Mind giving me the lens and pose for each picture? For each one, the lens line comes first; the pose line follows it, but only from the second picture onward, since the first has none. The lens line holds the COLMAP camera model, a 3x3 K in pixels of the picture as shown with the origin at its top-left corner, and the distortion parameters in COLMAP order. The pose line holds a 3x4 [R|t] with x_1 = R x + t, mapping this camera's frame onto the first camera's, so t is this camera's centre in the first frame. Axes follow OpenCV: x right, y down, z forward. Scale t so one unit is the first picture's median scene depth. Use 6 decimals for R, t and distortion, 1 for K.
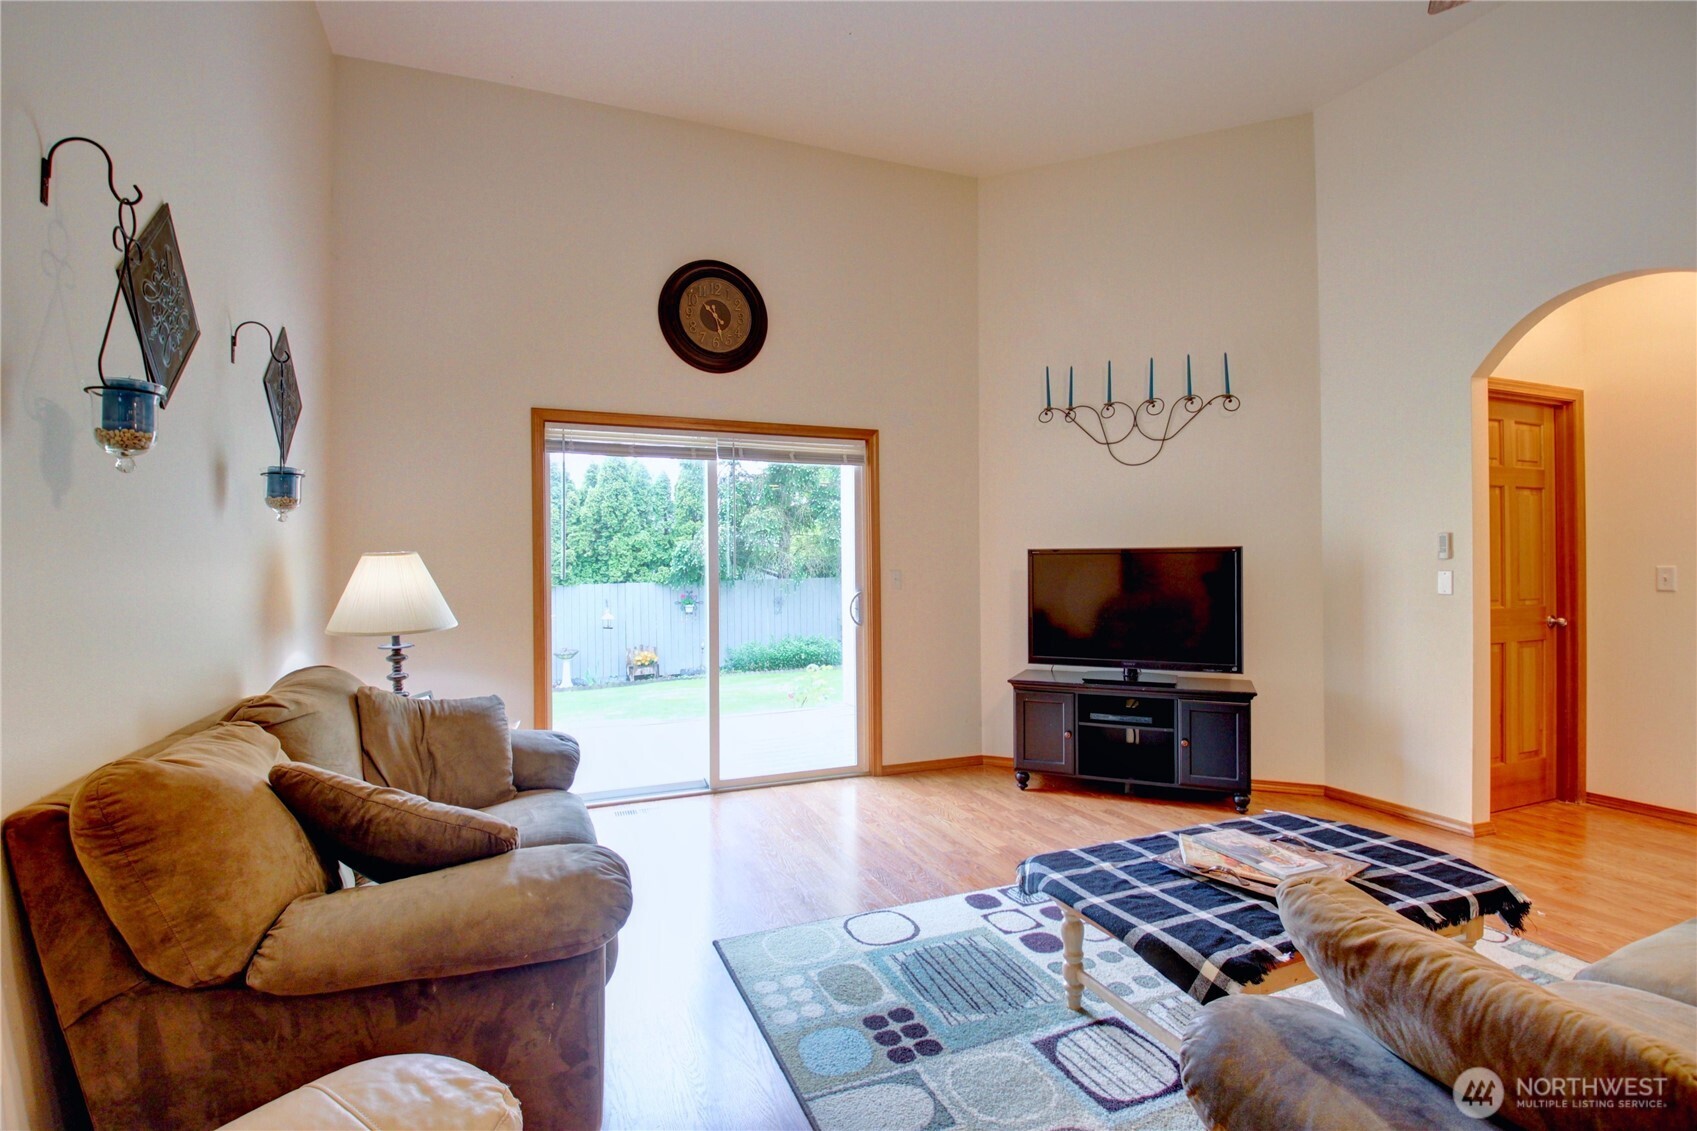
lens RADIAL K [[783.0, 0, 846.9], [0, 783.0, 568.4], [0, 0, 1]] dist [-0.008765, -0.012749]
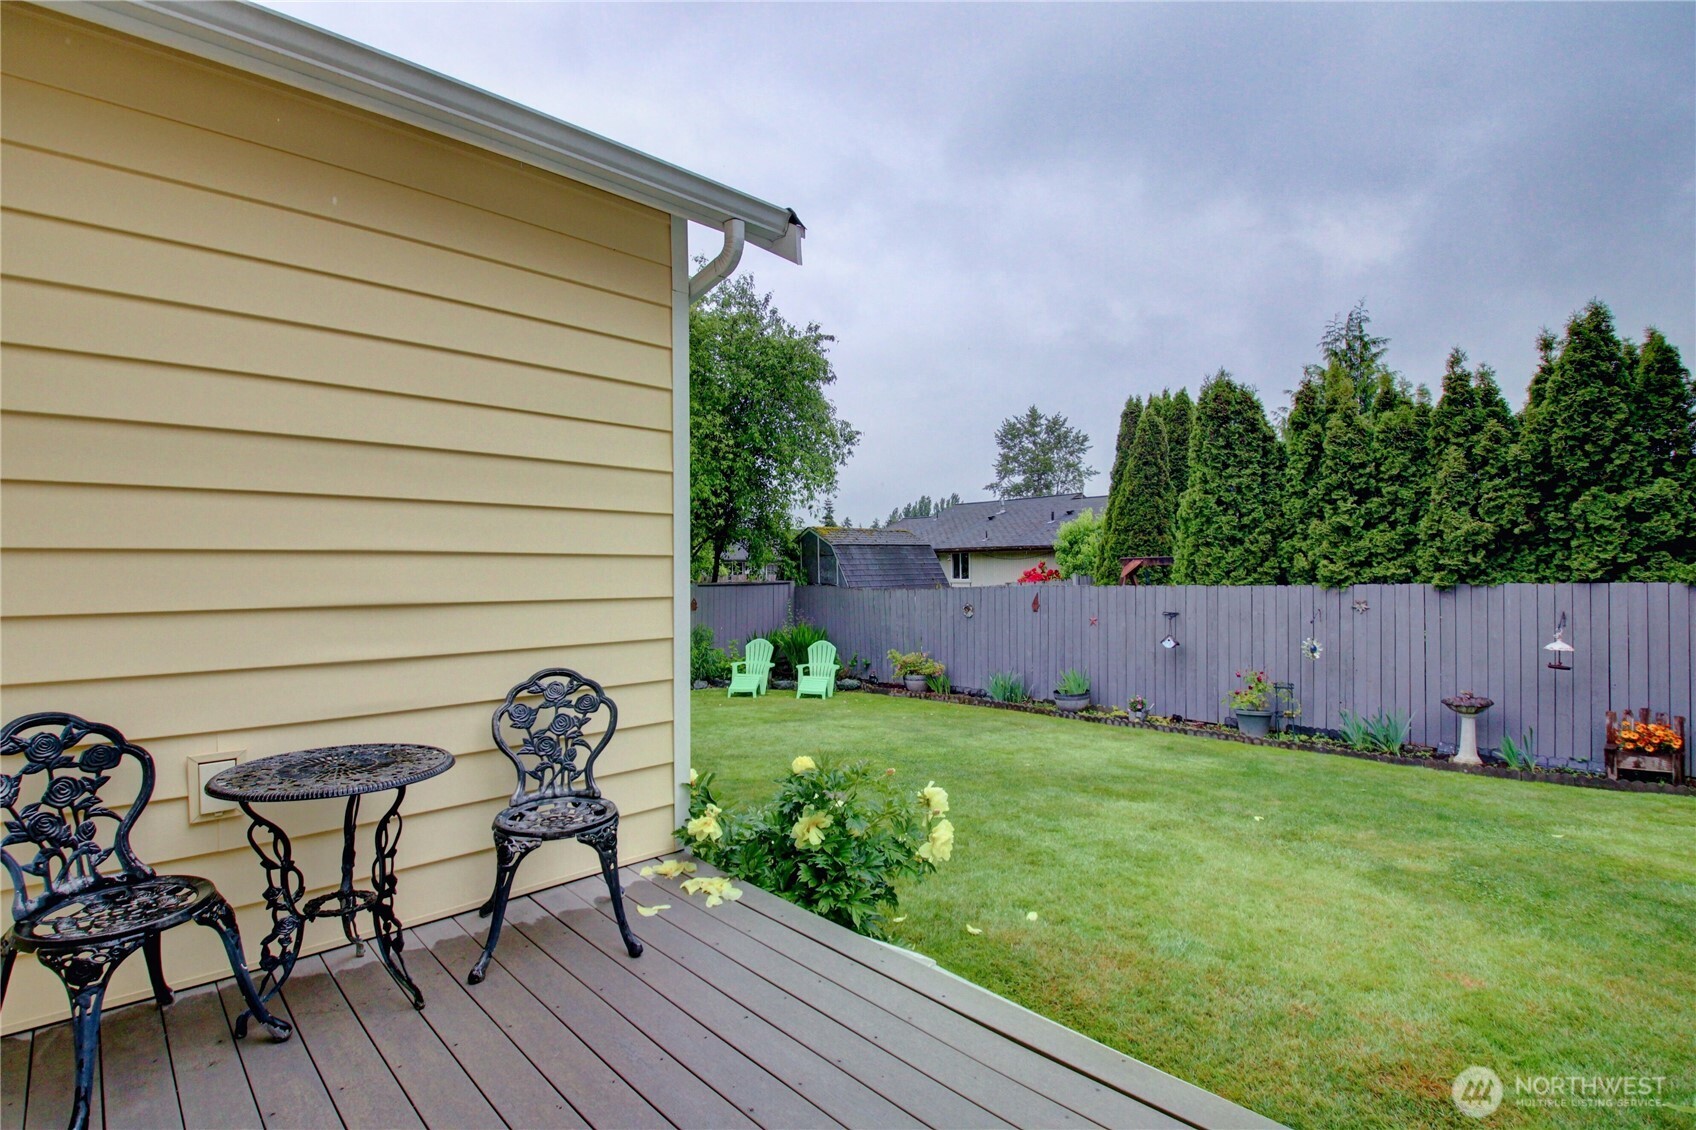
lens RADIAL K [[782.5, 0, 845.7], [0, 782.5, 566.4], [0, 0, 1]] dist [-0.008765, -0.012749]
pose [[0.370284, 0.000659, -0.928918, -0.002850], [0.003143, 0.999993, 0.001963, 0.005518], [0.928913, -0.003646, 0.370280, 0.353159]]
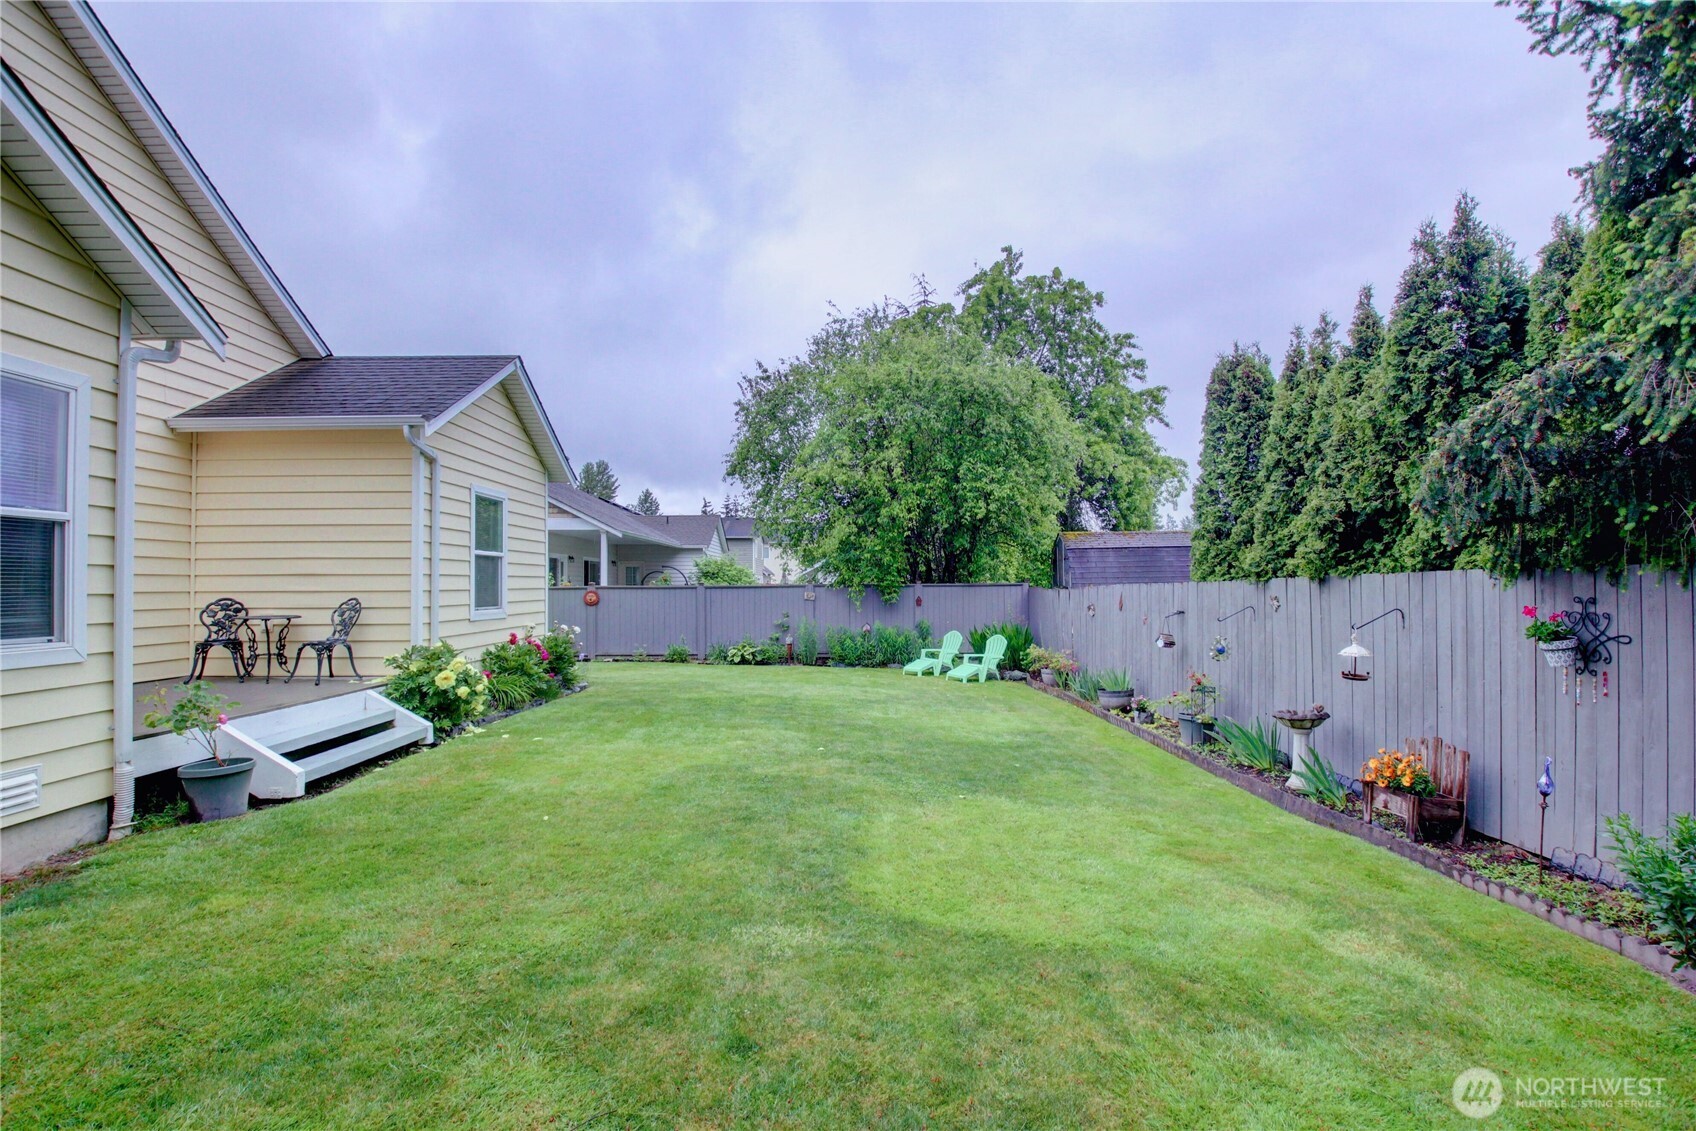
lens RADIAL K [[782.5, 0, 844.3], [0, 782.5, 570.3], [0, 0, 1]] dist [-0.008765, -0.012749]
pose [[-0.356449, -0.008170, -0.934279, 0.177610], [0.008249, 0.999895, -0.011891, 0.020602], [0.934279, -0.011945, -0.356344, 0.865869]]
